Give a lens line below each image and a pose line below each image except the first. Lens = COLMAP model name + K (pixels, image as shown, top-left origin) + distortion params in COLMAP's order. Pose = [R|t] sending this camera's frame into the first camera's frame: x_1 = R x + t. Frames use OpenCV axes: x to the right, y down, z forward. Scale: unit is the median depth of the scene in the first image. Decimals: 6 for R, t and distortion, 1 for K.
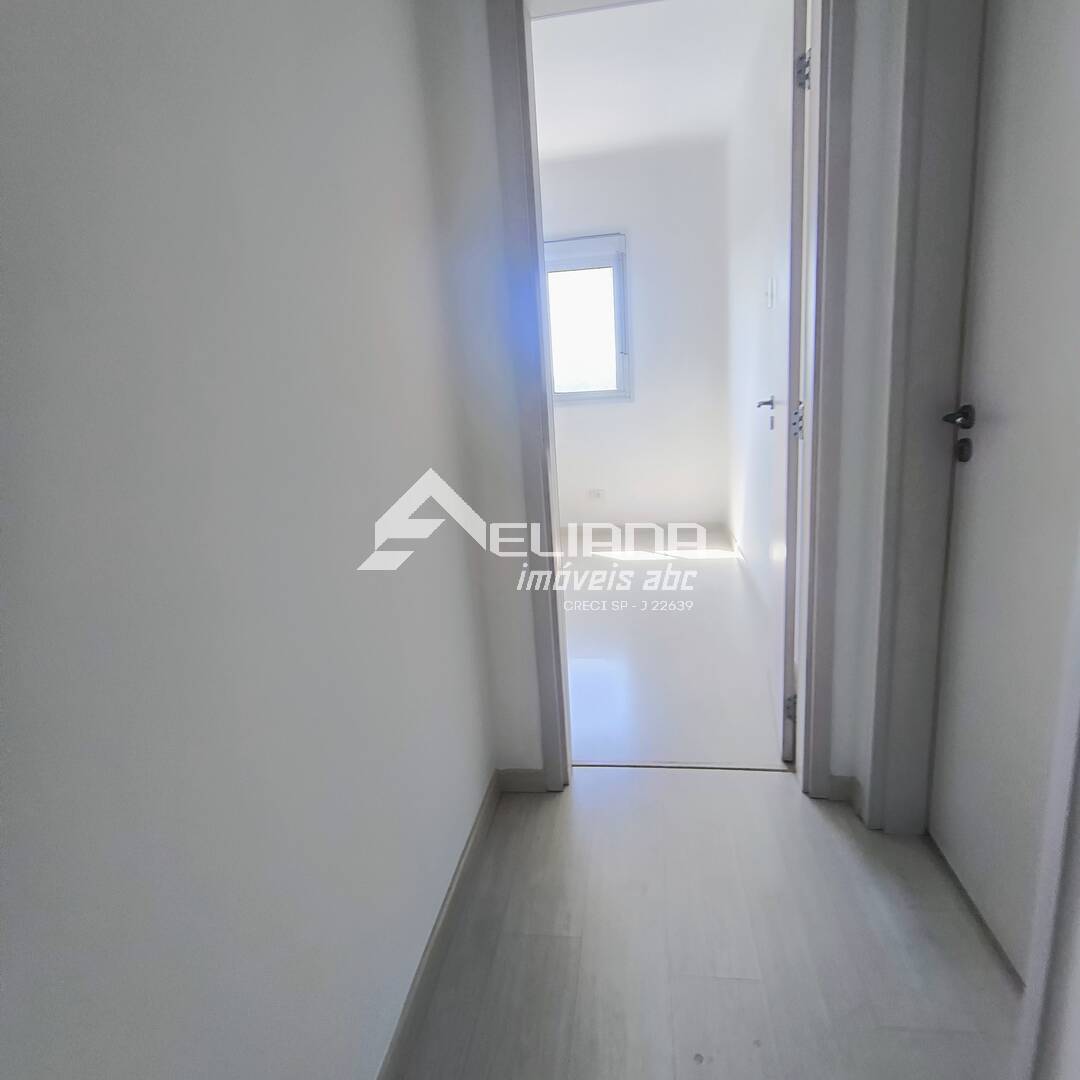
lens RADIAL K [[670.9, 0, 539.0], [0, 670.9, 536.6], [0, 0, 1]] dist [-0.010195, 0.000539]
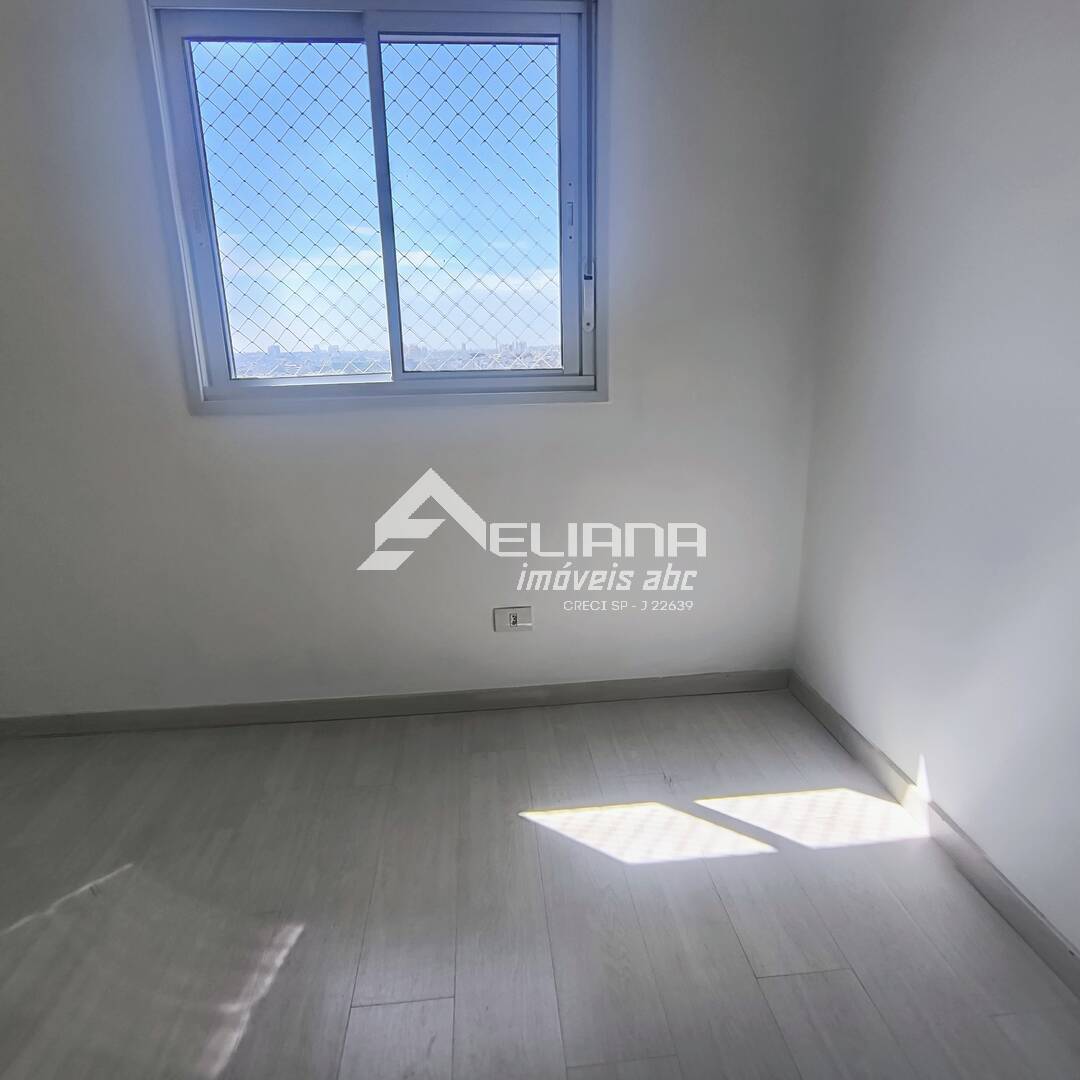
lens RADIAL K [[654.6, 0, 521.0], [0, 654.6, 532.4], [0, 0, 1]] dist [-0.002898, 0.001536]
pose [[0.973808, -0.023316, 0.226175, -0.000281], [0.017516, 0.999465, 0.027615, -0.143429], [-0.226698, -0.022930, 0.973695, 0.676789]]
